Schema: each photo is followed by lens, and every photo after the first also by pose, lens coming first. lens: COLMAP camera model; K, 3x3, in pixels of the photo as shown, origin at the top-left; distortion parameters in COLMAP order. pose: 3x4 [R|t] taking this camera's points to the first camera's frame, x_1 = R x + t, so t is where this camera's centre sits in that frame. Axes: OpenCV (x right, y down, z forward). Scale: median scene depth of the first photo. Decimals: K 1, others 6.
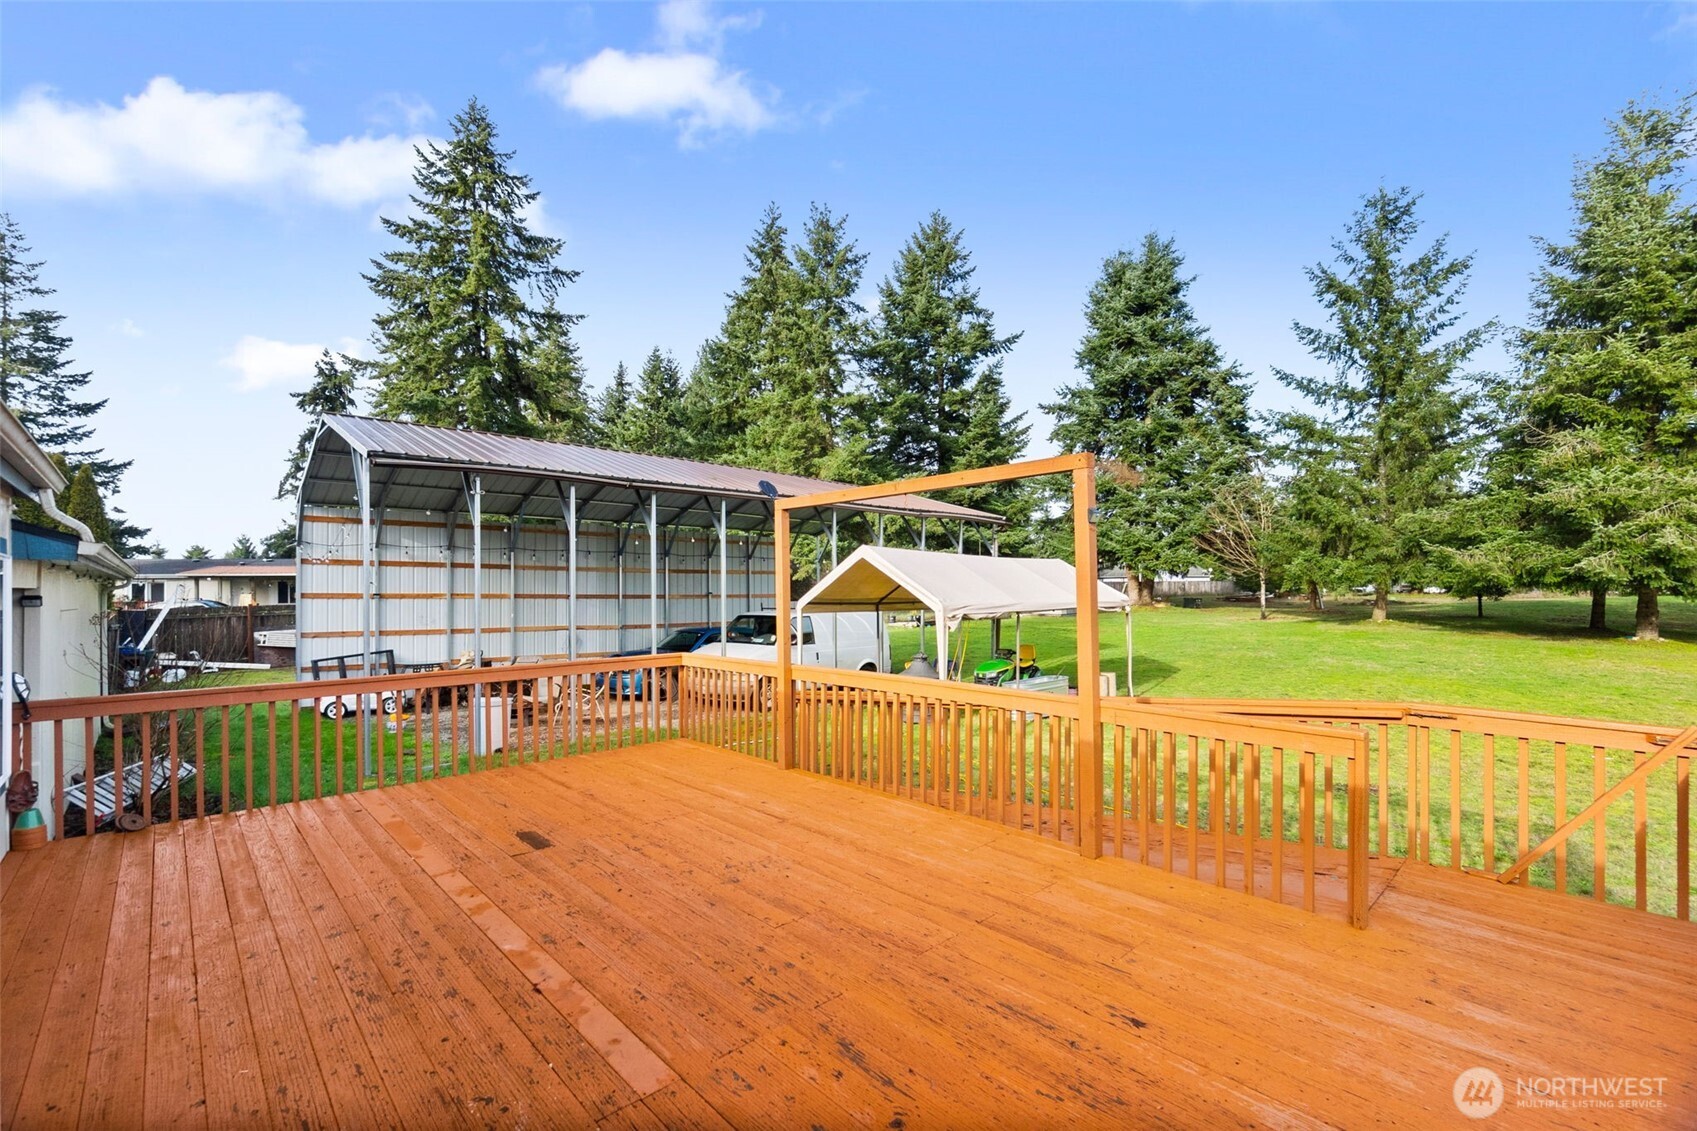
lens RADIAL K [[728.8, 0, 848.9], [0, 728.8, 589.5], [0, 0, 1]] dist [0.000396, 0.000279]
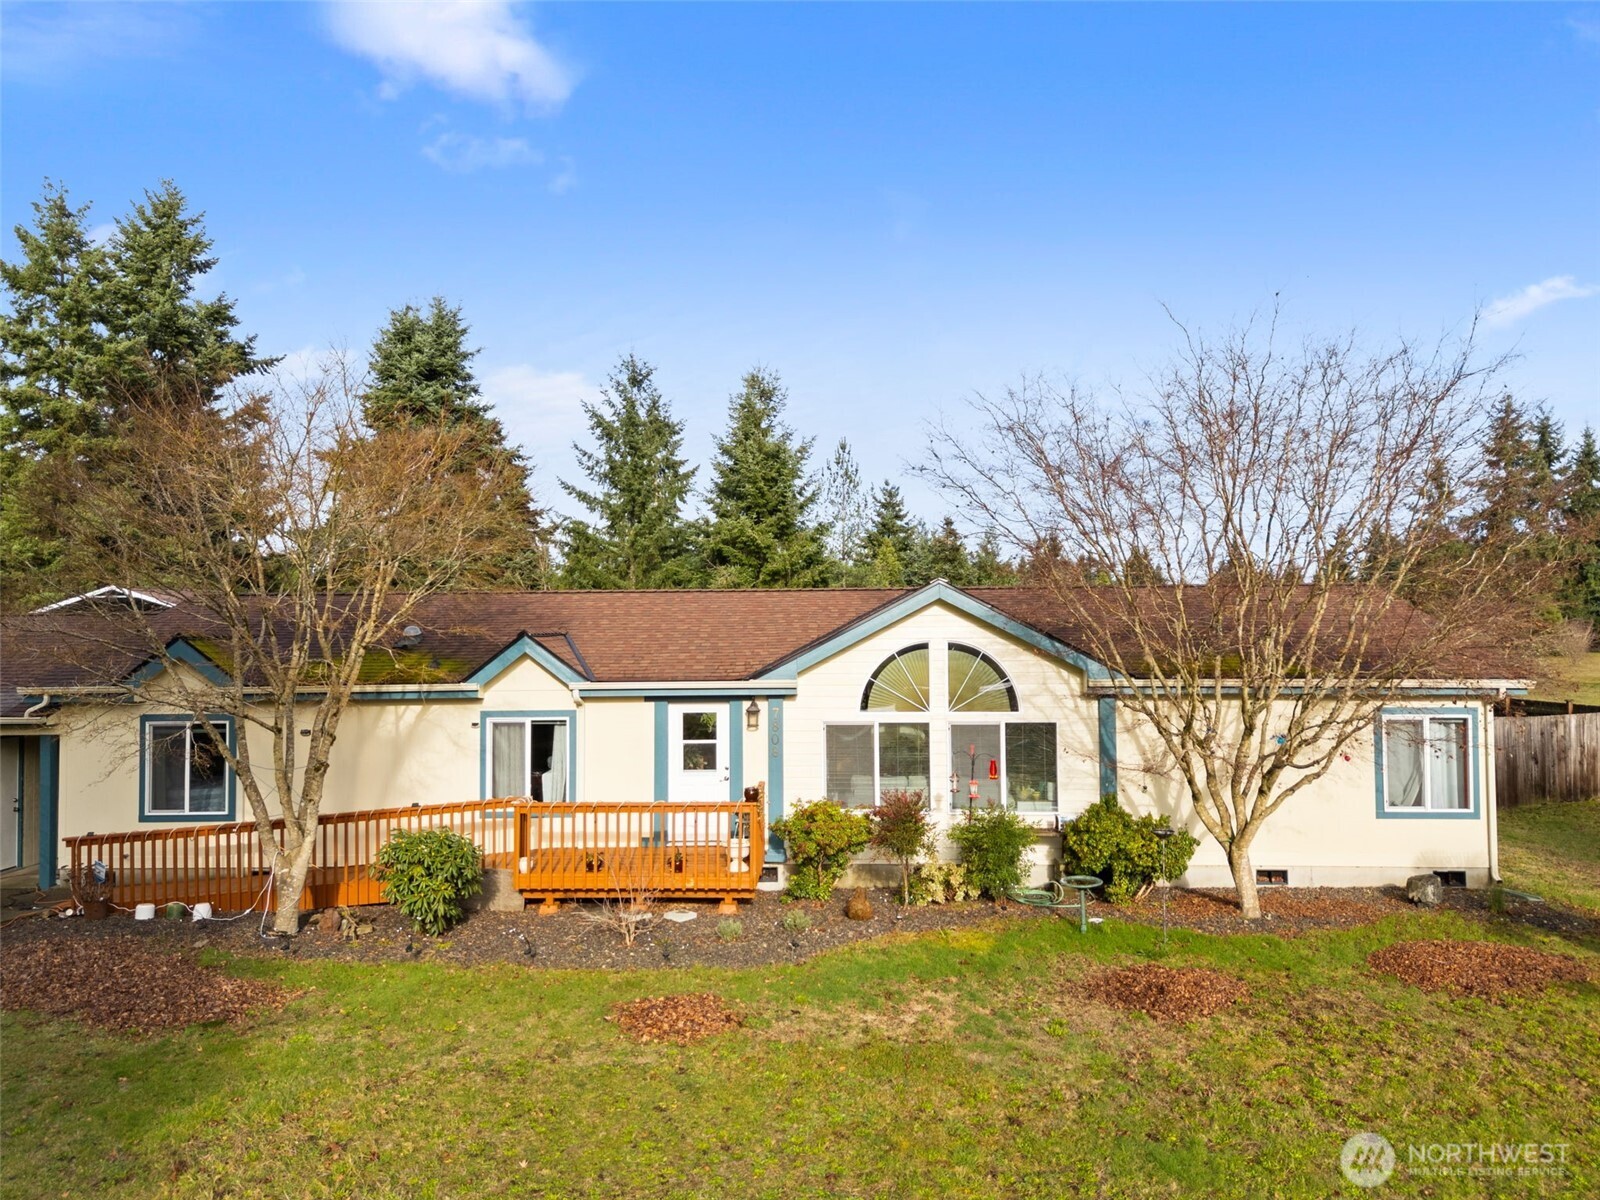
lens RADIAL K [[1189.7, 0, 800.0], [0, 1189.7, 600.0], [0, 0, 1]] dist [0.052081, -0.003298]
pose [[0.711554, 0.022882, 0.702258, -0.395603], [0.002328, 0.999387, -0.034922, -0.023832], [-0.702627, 0.026484, 0.711065, -0.521619]]
